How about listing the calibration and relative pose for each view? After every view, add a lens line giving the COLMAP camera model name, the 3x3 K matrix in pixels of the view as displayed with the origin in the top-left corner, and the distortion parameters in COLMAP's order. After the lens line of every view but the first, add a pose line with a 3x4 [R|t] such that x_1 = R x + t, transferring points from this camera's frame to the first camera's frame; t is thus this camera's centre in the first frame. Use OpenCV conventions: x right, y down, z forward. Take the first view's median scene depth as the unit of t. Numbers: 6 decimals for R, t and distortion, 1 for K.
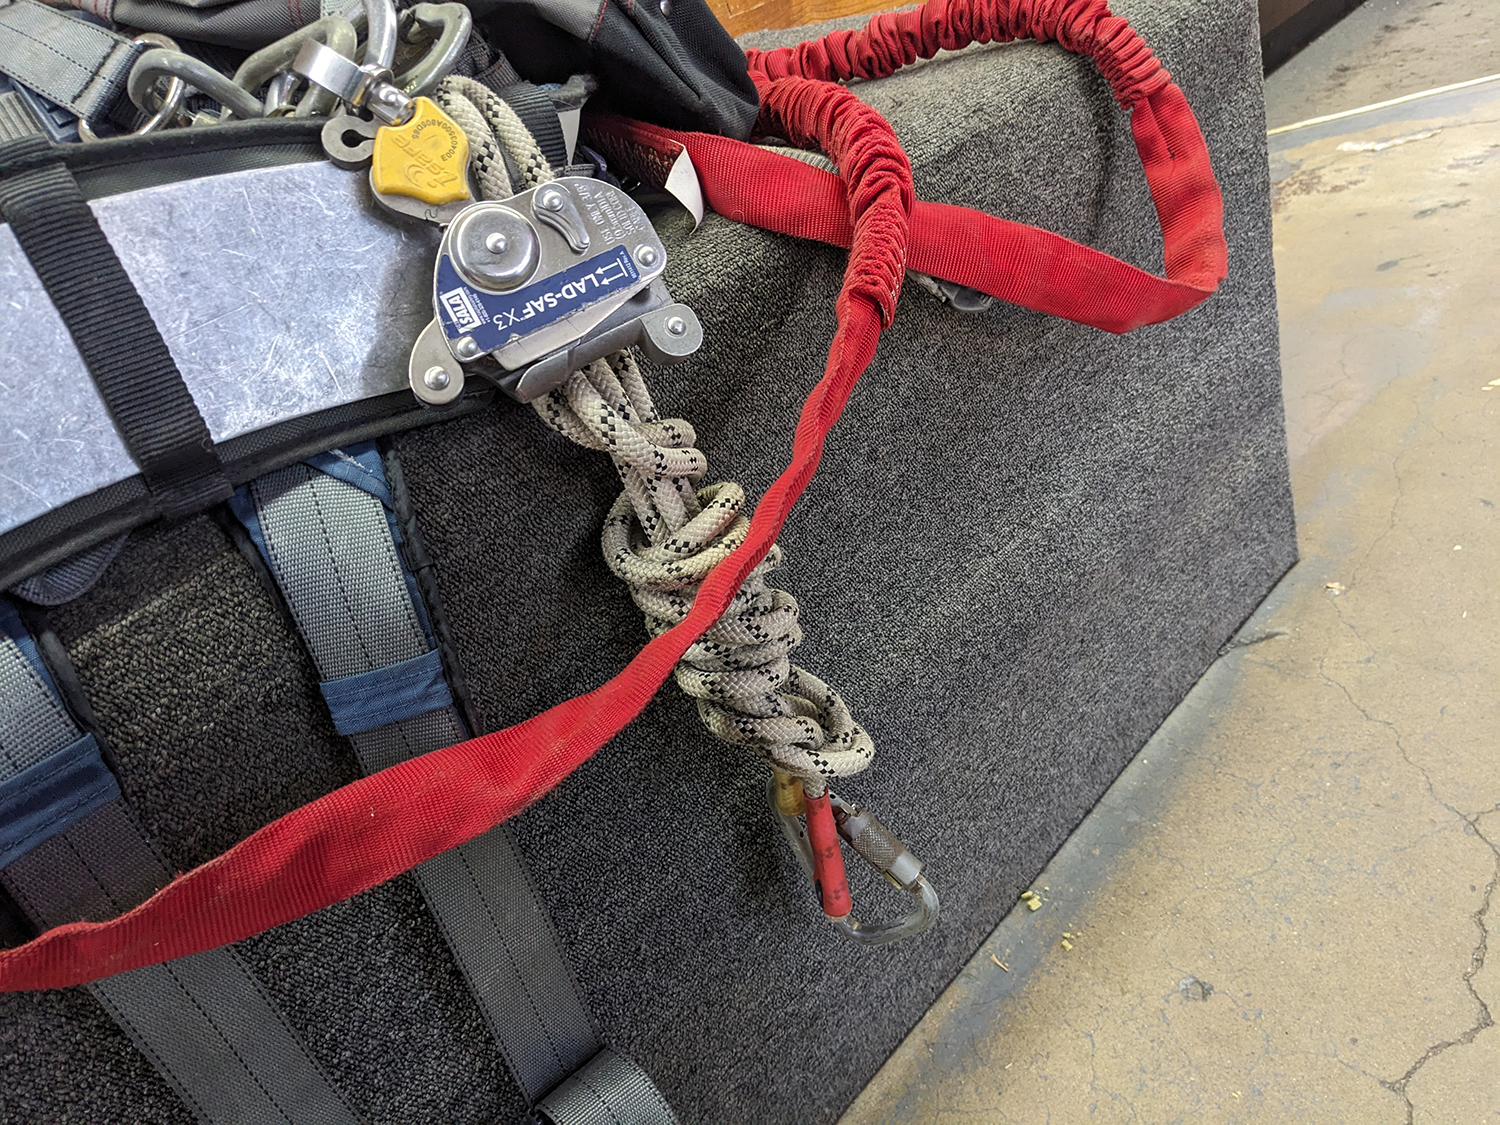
lens RADIAL K [[1164.2, 0, 765.1], [0, 1164.2, 580.3], [0, 0, 1]] dist [0.033490, -0.060470]
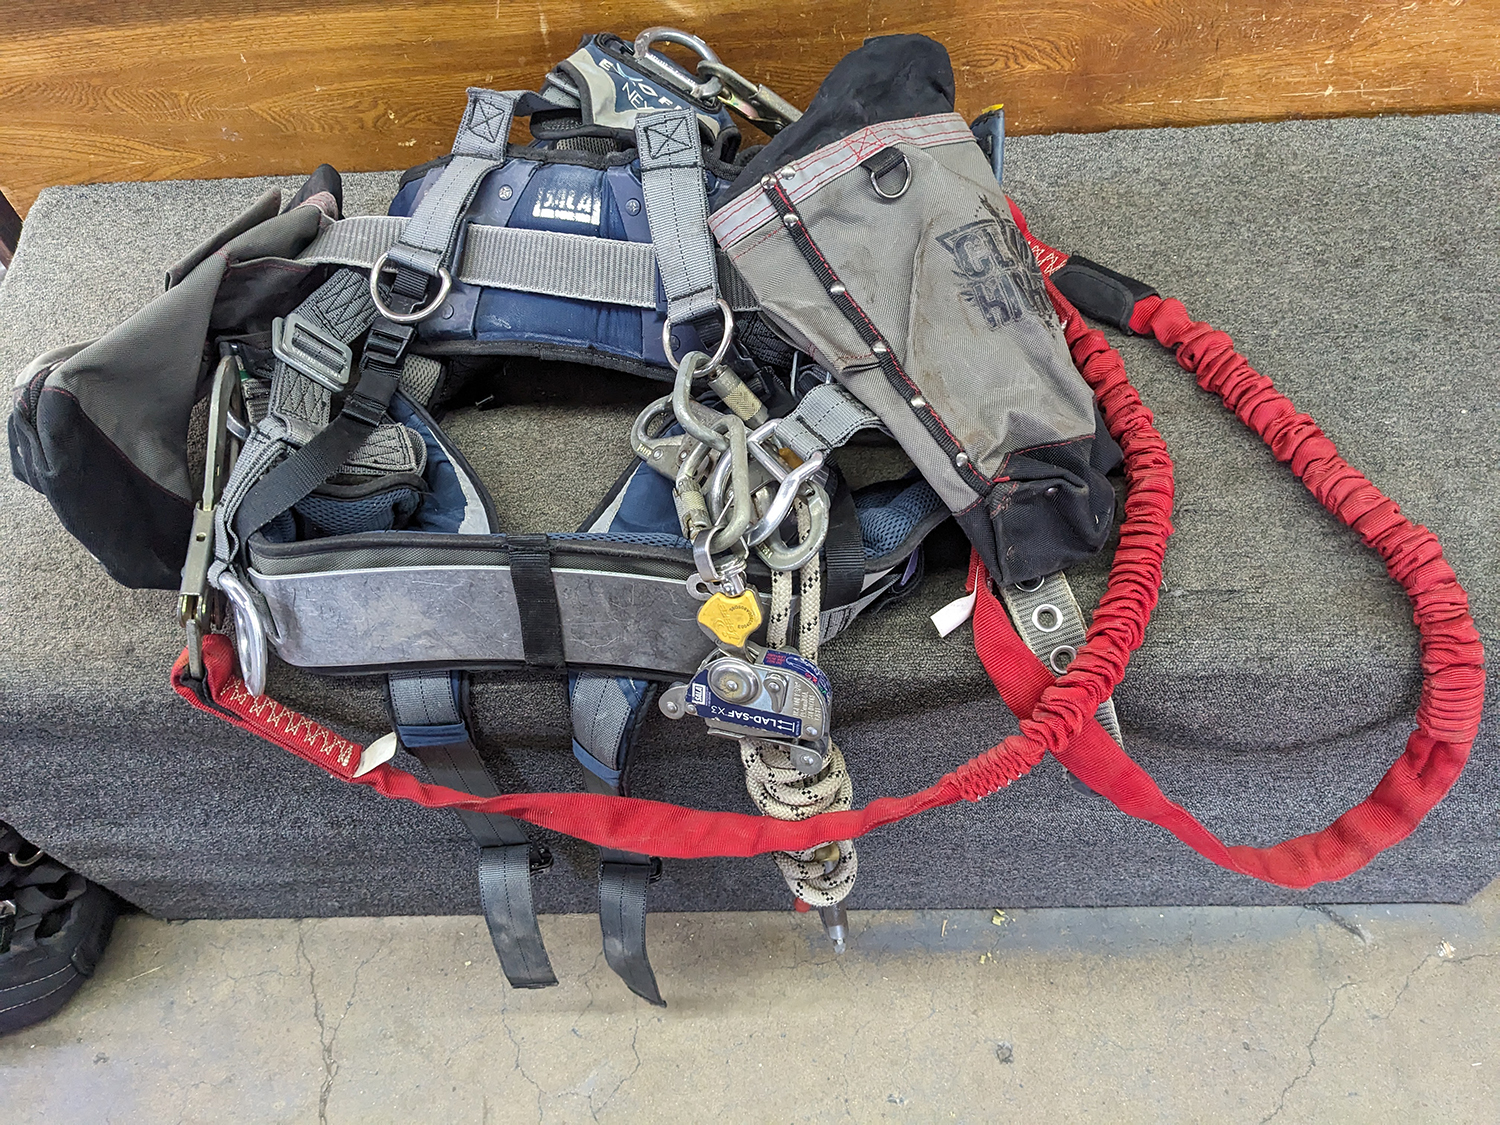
lens RADIAL K [[1164.2, 0, 760.4], [0, 1164.2, 539.6], [0, 0, 1]] dist [0.033490, -0.060470]
pose [[0.679716, 0.706109, -0.198483, -0.010131], [-0.480391, 0.633061, 0.607008, -0.831623], [0.554265, -0.317244, 0.769510, -0.114604]]
